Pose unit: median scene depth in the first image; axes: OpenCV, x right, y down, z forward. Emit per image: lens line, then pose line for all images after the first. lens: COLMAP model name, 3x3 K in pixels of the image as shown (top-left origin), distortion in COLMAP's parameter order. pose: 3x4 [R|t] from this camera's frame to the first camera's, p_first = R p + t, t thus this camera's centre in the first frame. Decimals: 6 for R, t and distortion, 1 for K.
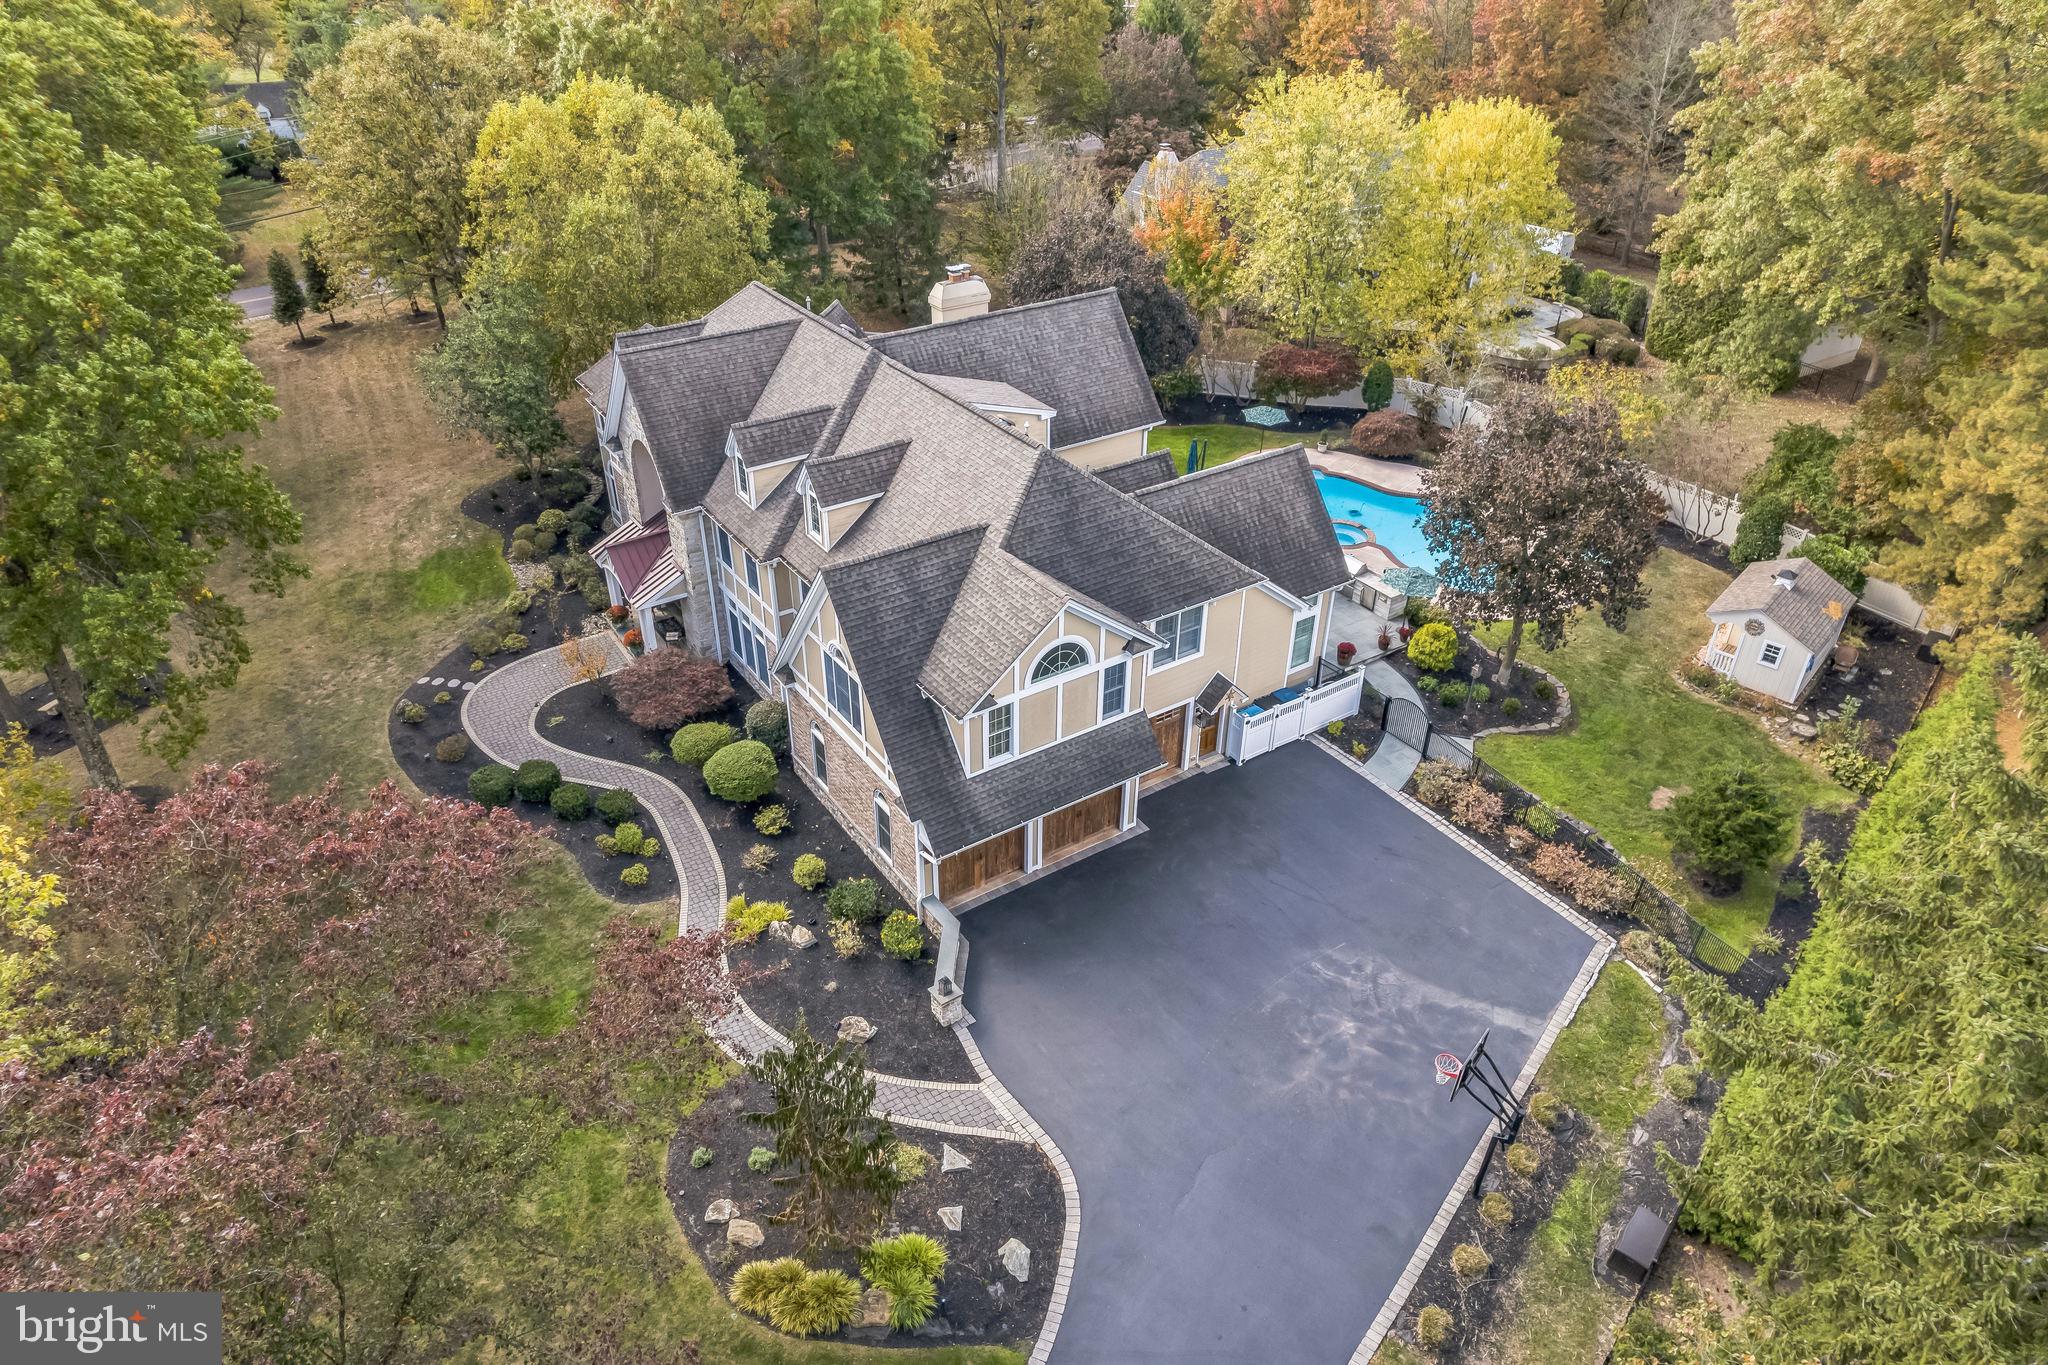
lens RADIAL K [[1268.6, 0, 1019.9], [0, 1268.6, 679.4], [0, 0, 1]] dist [-0.001999, 0.001121]
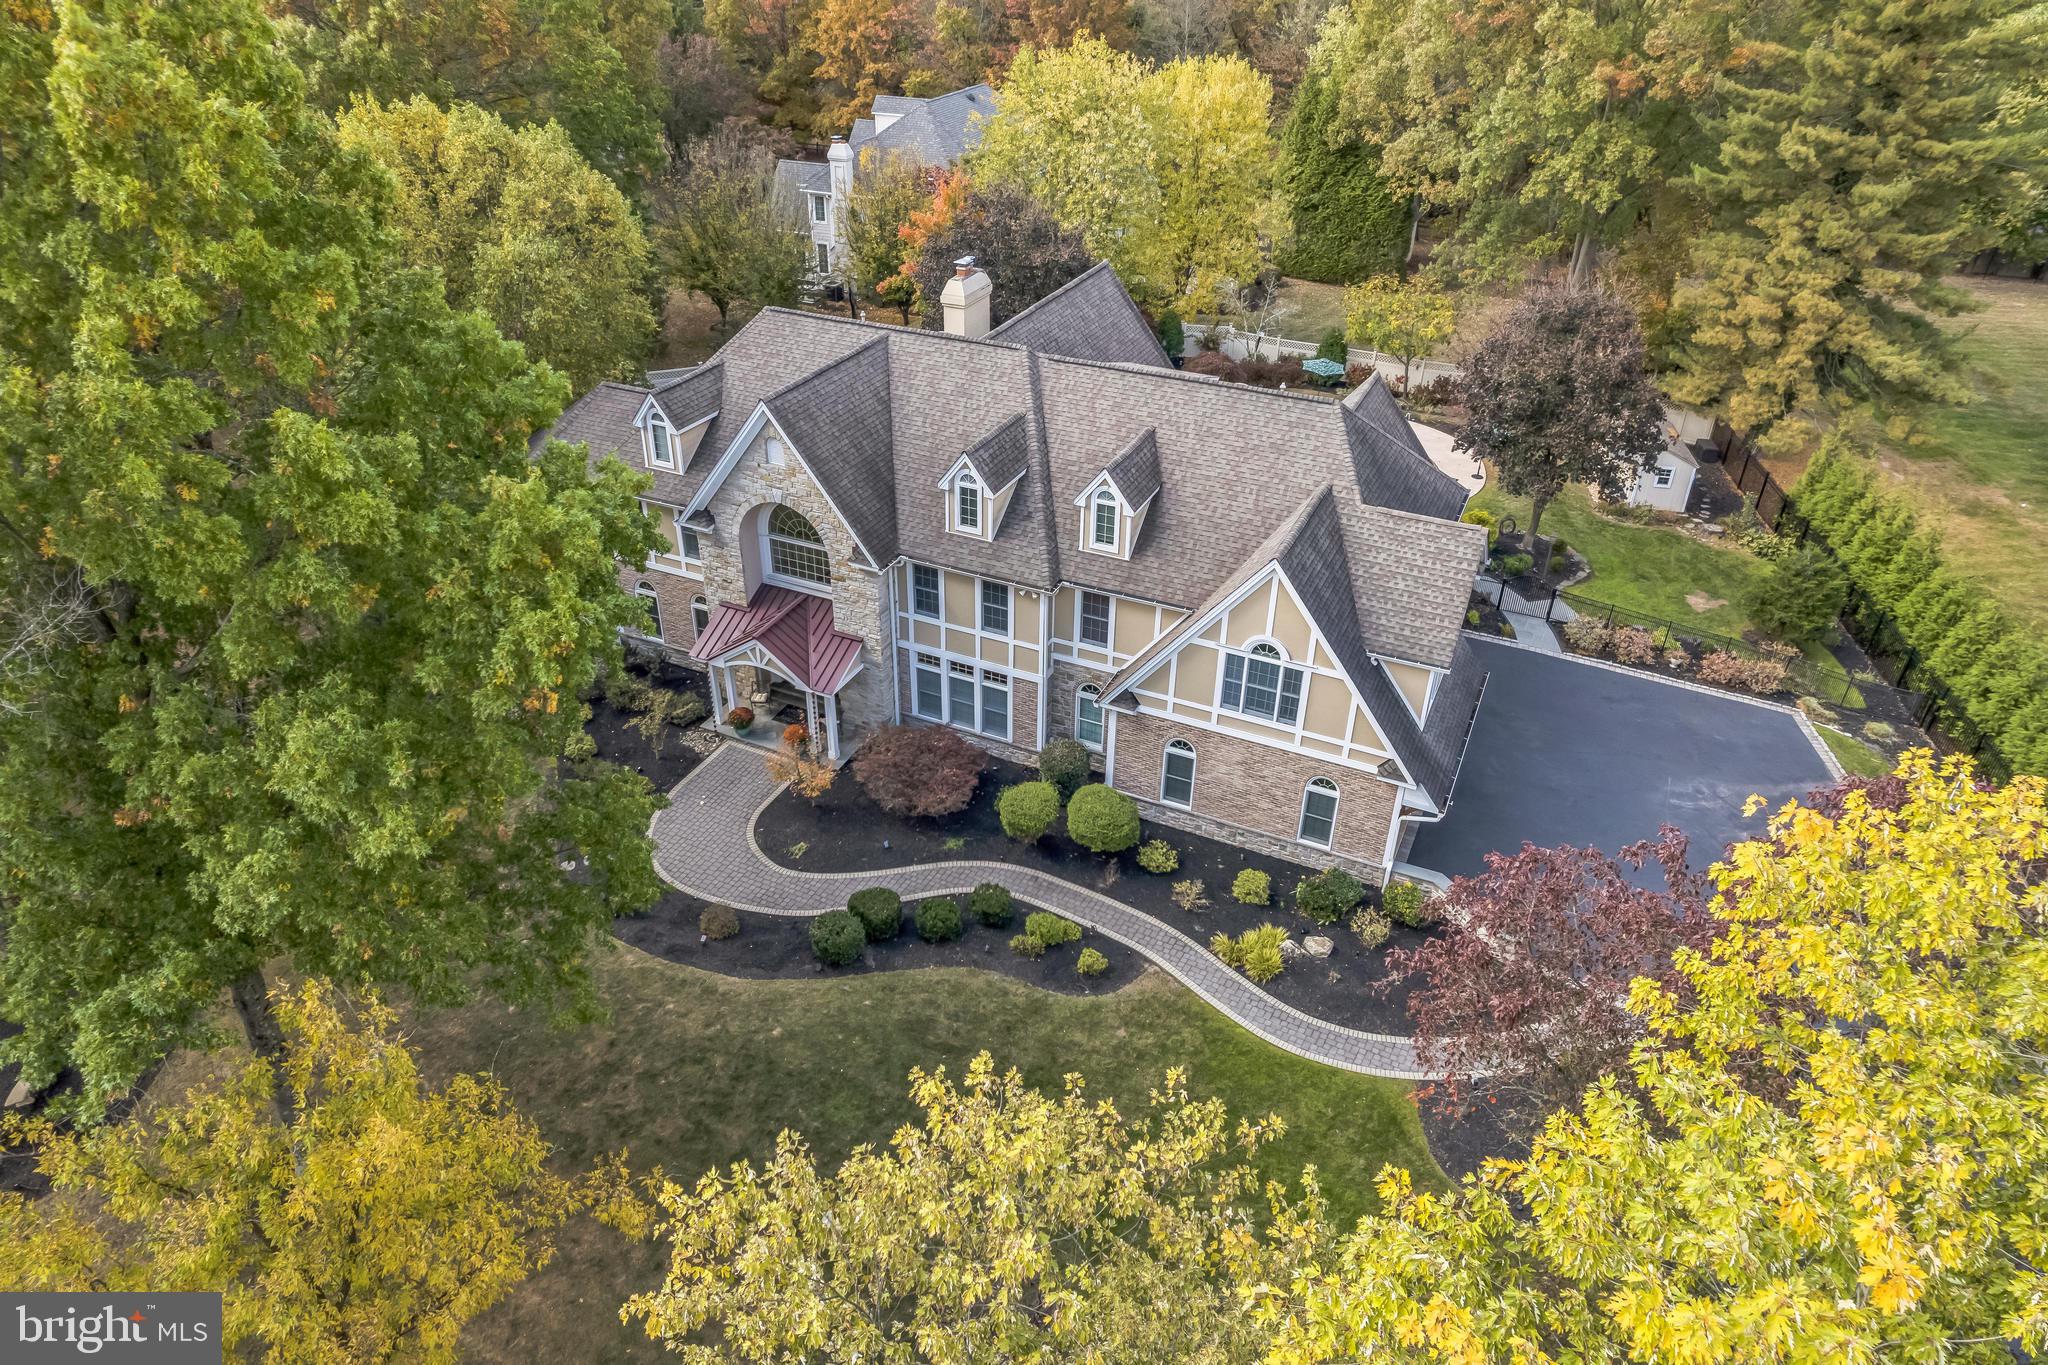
lens RADIAL K [[1268.6, 0, 1029.9], [0, 1268.6, 692.2], [0, 0, 1]] dist [-0.001999, 0.001121]
pose [[0.855162, -0.280442, 0.435947, -0.612350], [0.278295, 0.957918, 0.070315, -0.089933], [-0.437321, 0.061191, 0.897221, 0.200286]]
